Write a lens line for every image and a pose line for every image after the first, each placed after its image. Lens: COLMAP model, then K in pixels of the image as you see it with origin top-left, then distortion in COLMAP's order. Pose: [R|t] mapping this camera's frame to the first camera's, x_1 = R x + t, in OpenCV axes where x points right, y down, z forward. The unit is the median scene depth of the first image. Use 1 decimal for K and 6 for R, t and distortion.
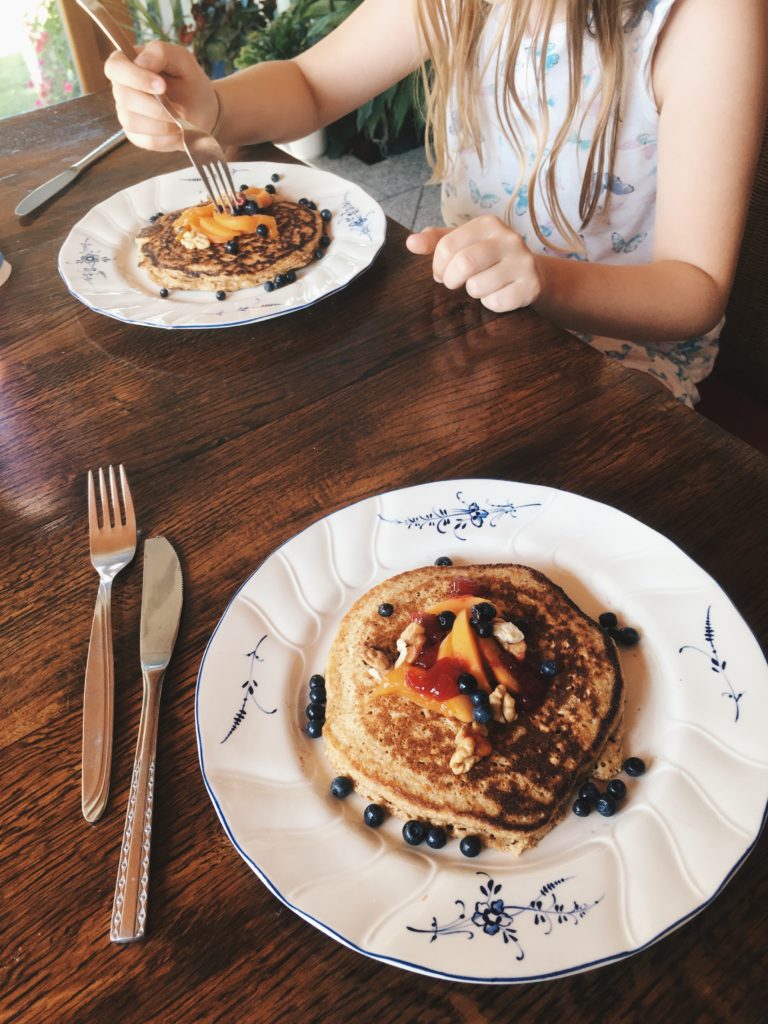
lens RADIAL K [[874.6, 0, 384.0], [0, 874.6, 512.0], [0, 0, 1]] dist [0.076000, -0.124875]
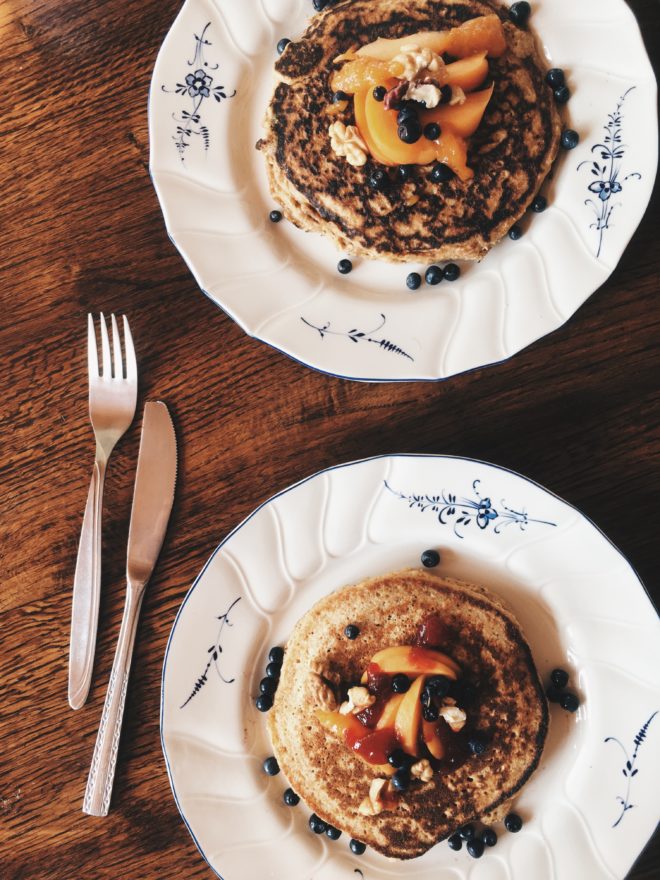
lens RADIAL K [[751.6, 0, 330.0], [0, 751.6, 440.0], [0, 0, 1]] dist [0.076000, -0.124875]
pose [[0.962061, 0.272638, 0.010356, -0.094514], [-0.203039, 0.690079, 0.694670, -0.659488], [0.182247, -0.670418, 0.719254, 0.512945]]
